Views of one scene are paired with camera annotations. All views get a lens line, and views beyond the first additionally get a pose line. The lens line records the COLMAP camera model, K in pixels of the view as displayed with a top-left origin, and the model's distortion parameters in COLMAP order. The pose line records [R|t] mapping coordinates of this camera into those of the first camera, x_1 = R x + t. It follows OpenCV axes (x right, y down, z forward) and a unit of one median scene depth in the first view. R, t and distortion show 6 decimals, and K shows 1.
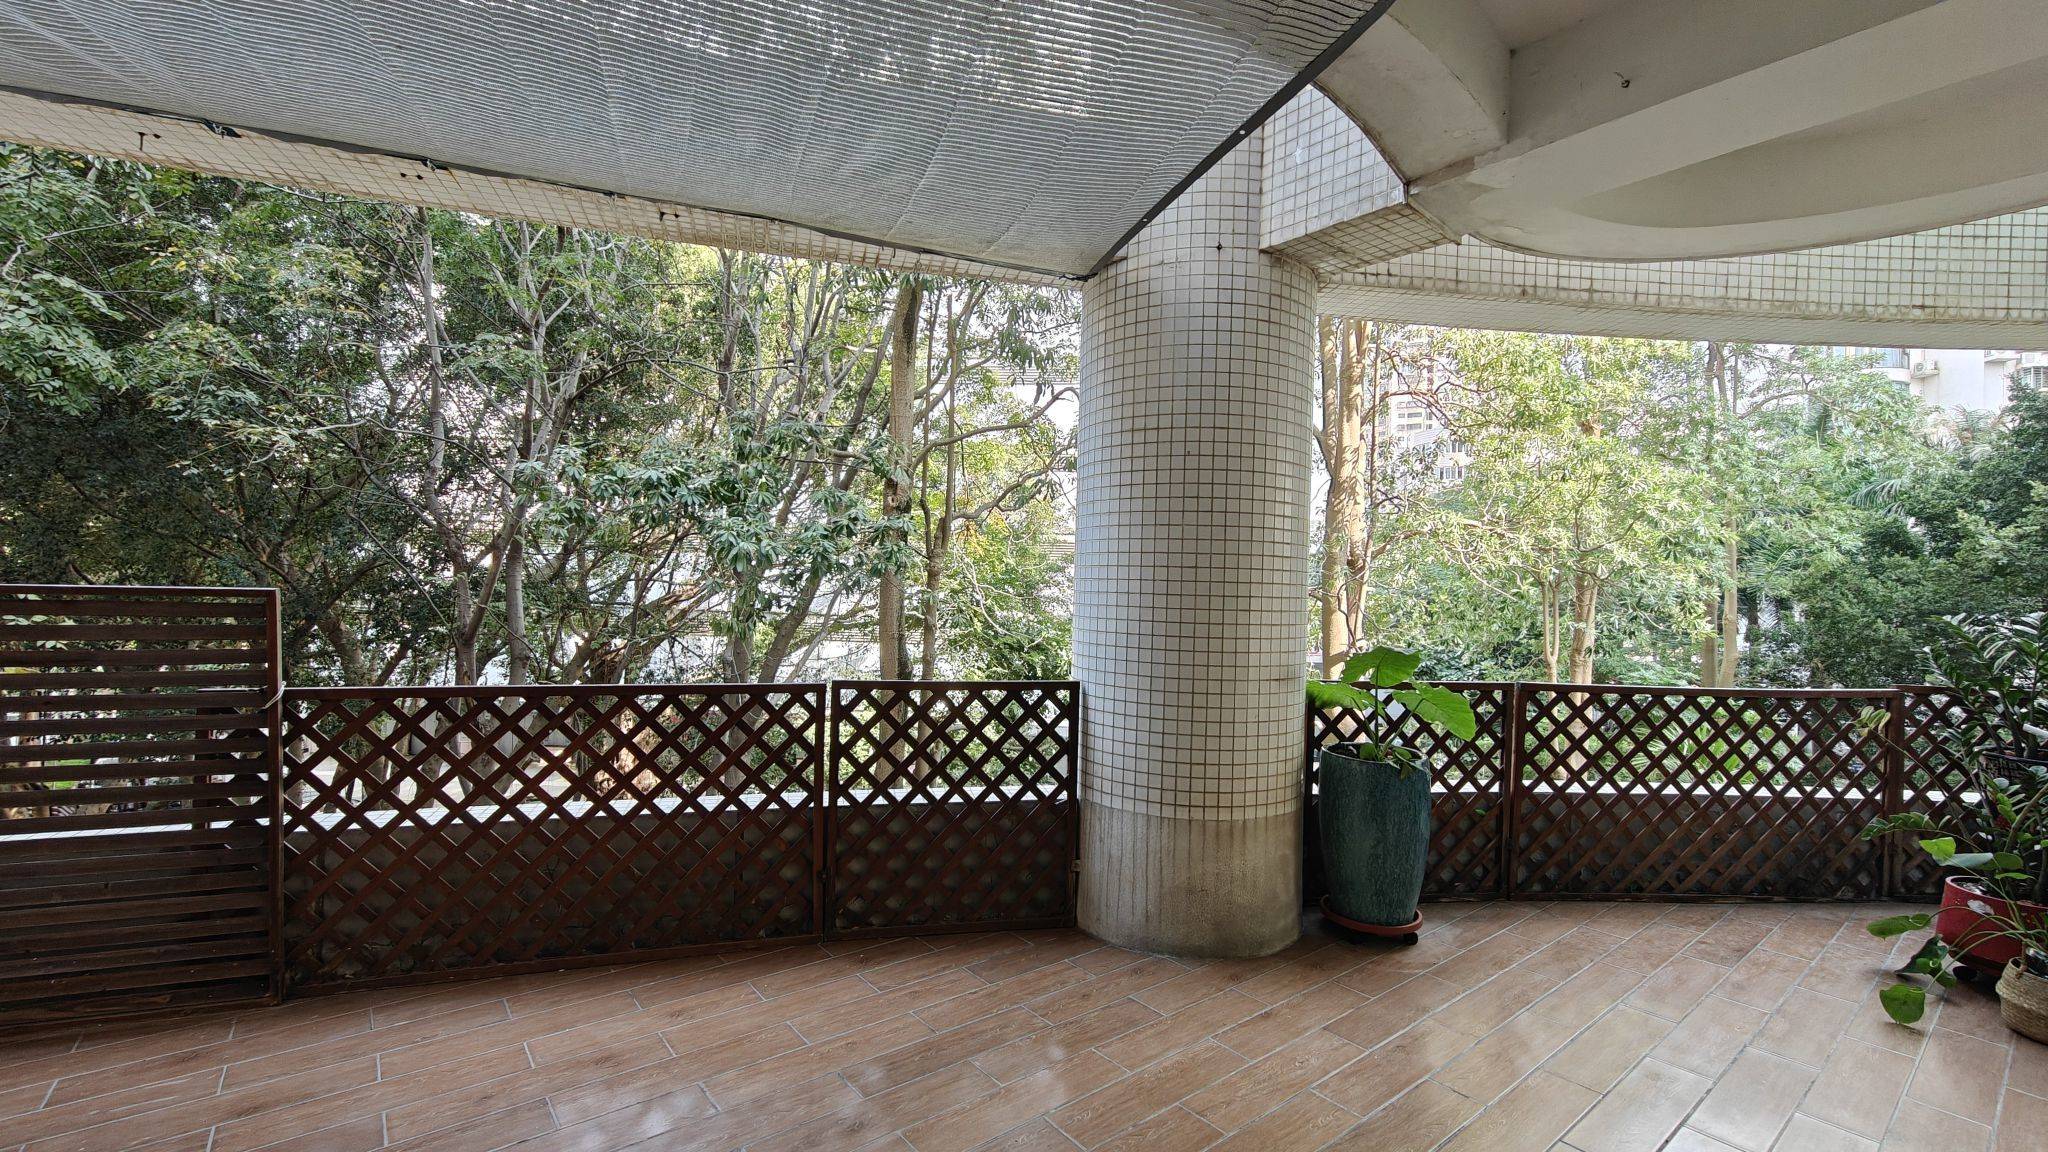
lens RADIAL K [[805.2, 0, 1007.8], [0, 805.2, 581.2], [0, 0, 1]] dist [0.002837, 0.000115]
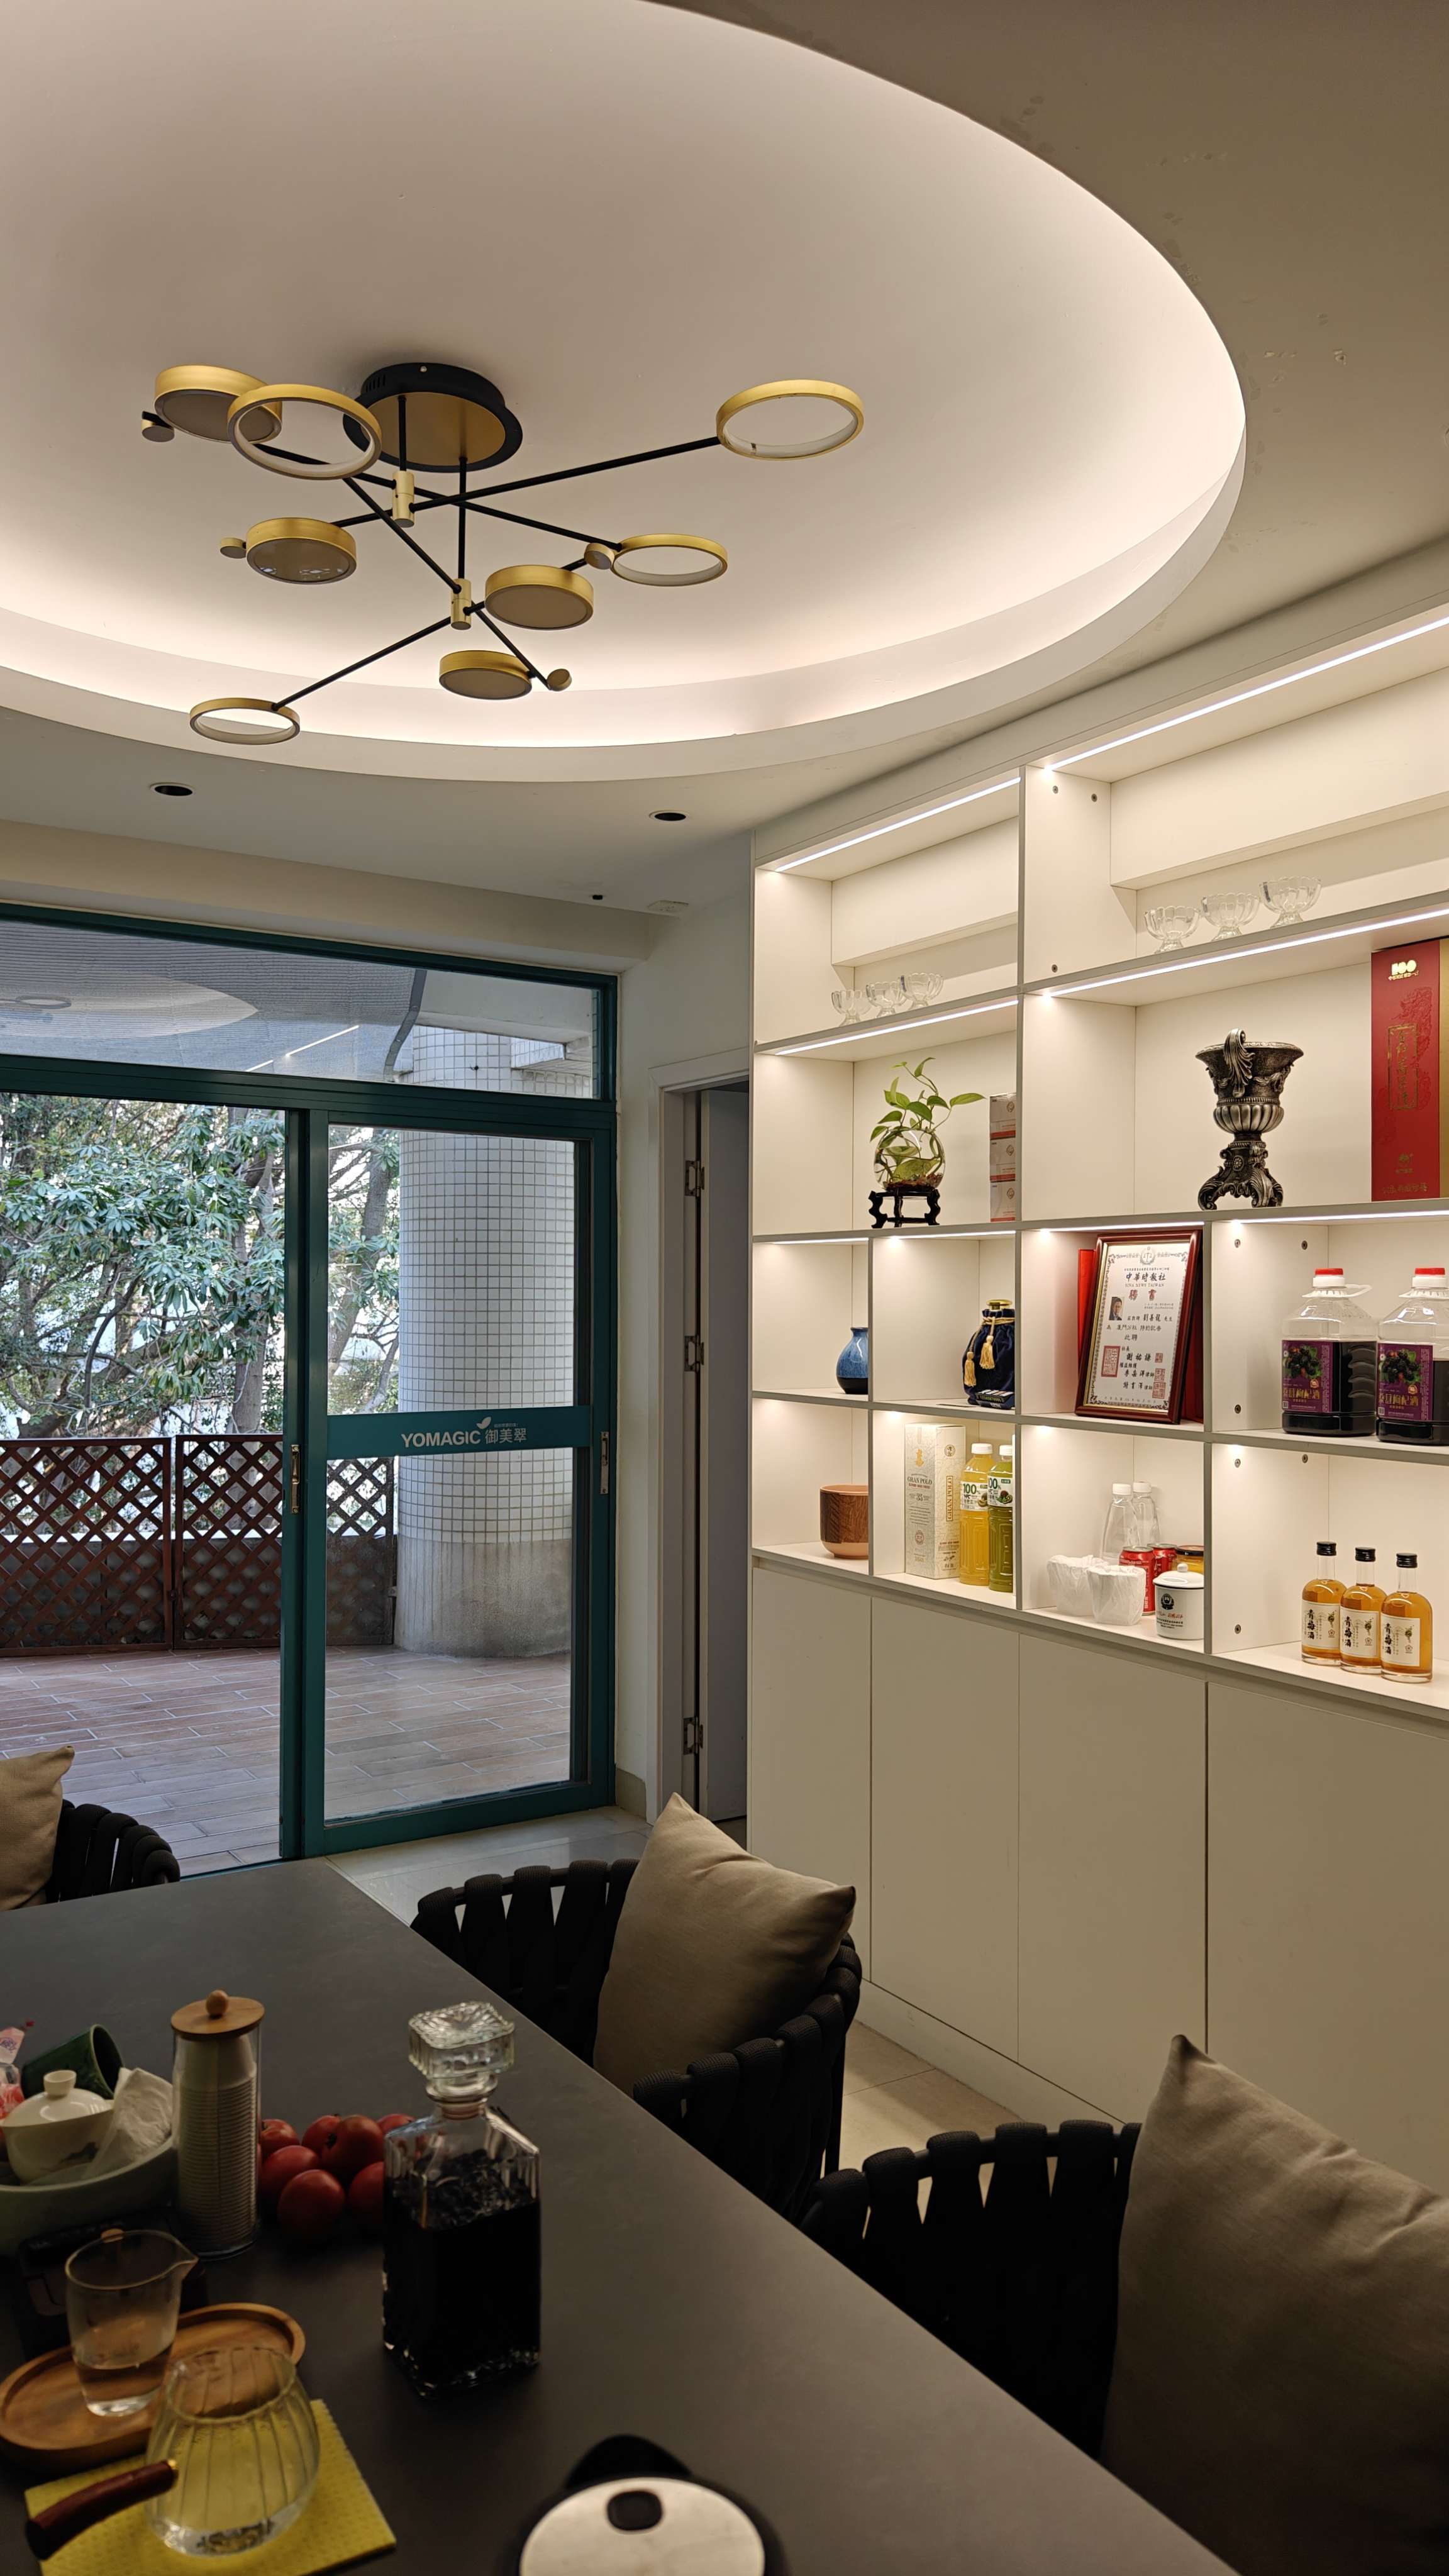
lens RADIAL K [[1735.1, 0, 733.8], [0, 1735.1, 1275.6], [0, 0, 1]] dist [0.033501, -0.007357]
pose [[0.995344, -0.029276, -0.091830, 0.873795], [0.029033, 0.999571, -0.003986, -0.082881], [0.091907, 0.001302, 0.995767, -1.550742]]
